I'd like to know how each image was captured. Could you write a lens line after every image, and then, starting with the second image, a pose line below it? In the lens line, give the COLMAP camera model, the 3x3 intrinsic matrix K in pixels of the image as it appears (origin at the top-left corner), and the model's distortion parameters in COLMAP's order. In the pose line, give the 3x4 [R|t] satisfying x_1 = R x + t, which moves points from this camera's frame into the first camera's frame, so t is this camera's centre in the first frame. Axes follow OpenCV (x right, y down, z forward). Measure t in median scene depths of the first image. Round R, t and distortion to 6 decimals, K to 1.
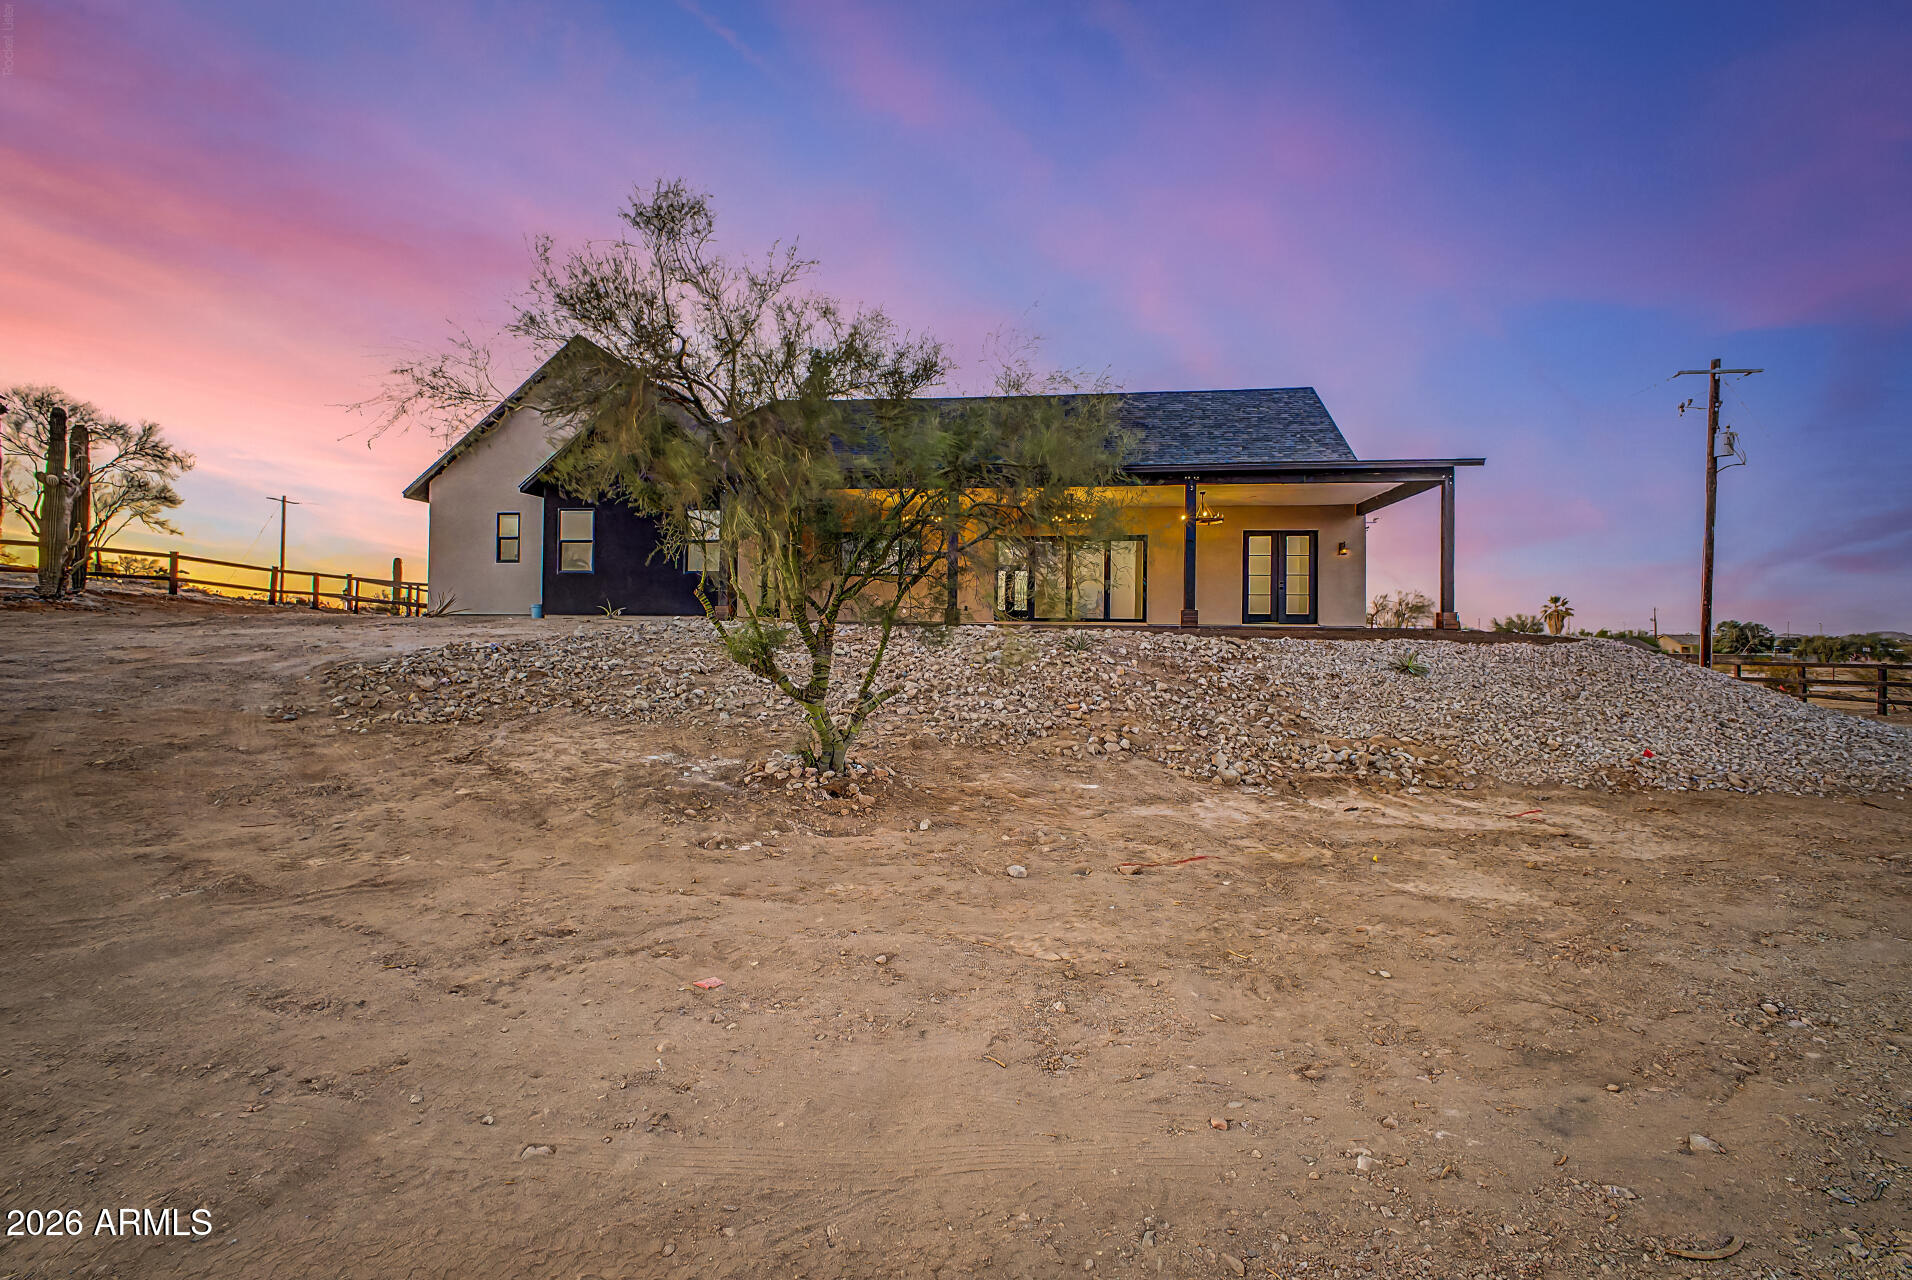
lens RADIAL K [[769.4, 0, 954.5], [0, 769.4, 627.8], [0, 0, 1]] dist [-0.001176, -0.000349]
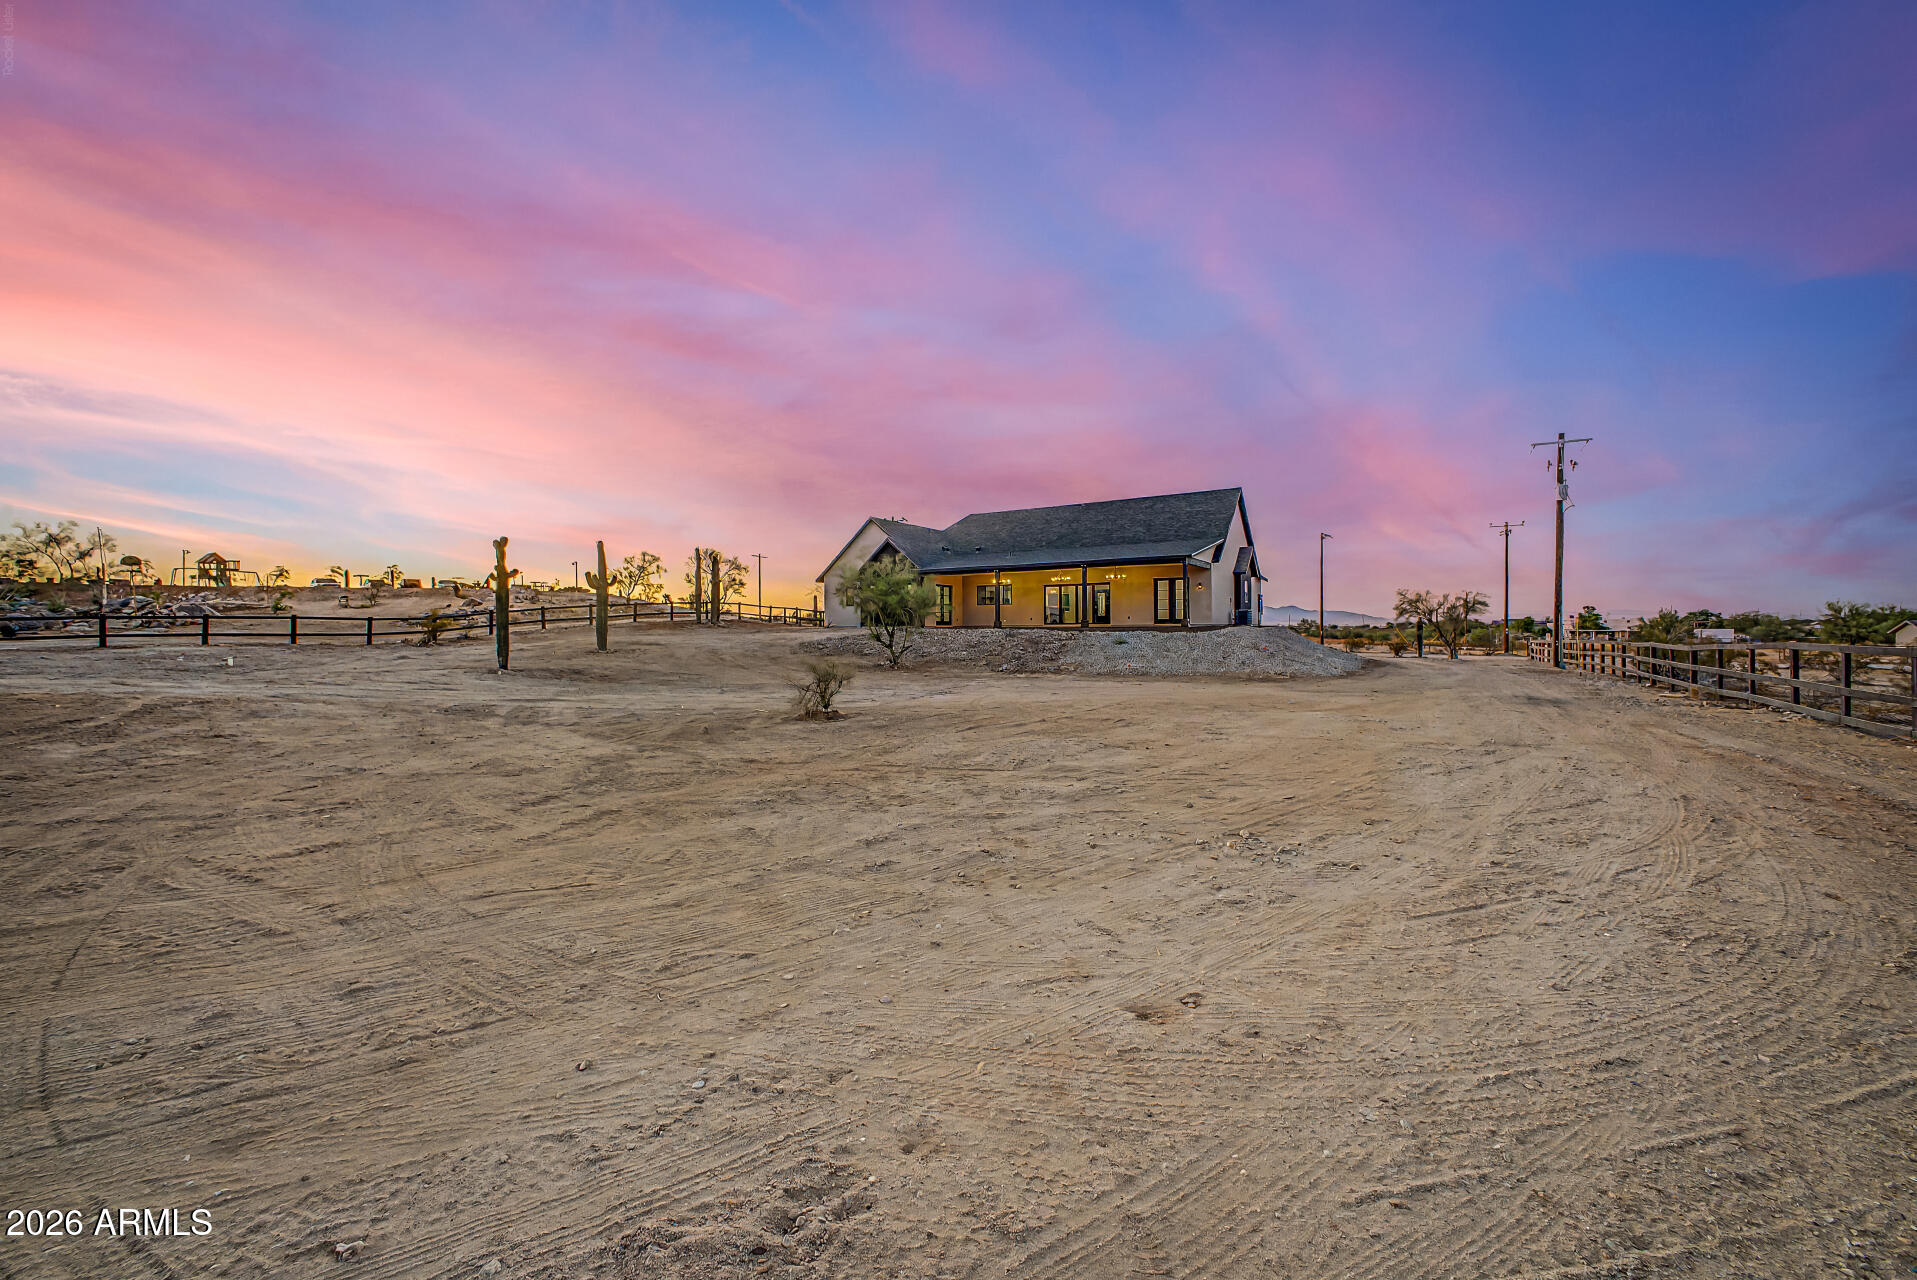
lens RADIAL K [[771.4, 0, 957.0], [0, 771.4, 627.7], [0, 0, 1]] dist [-0.001176, -0.000349]
pose [[0.900710, -0.016506, -0.434107, 0.796557], [0.017757, 0.999842, -0.001173, -0.002601], [0.434058, -0.006652, 0.900861, -1.078606]]
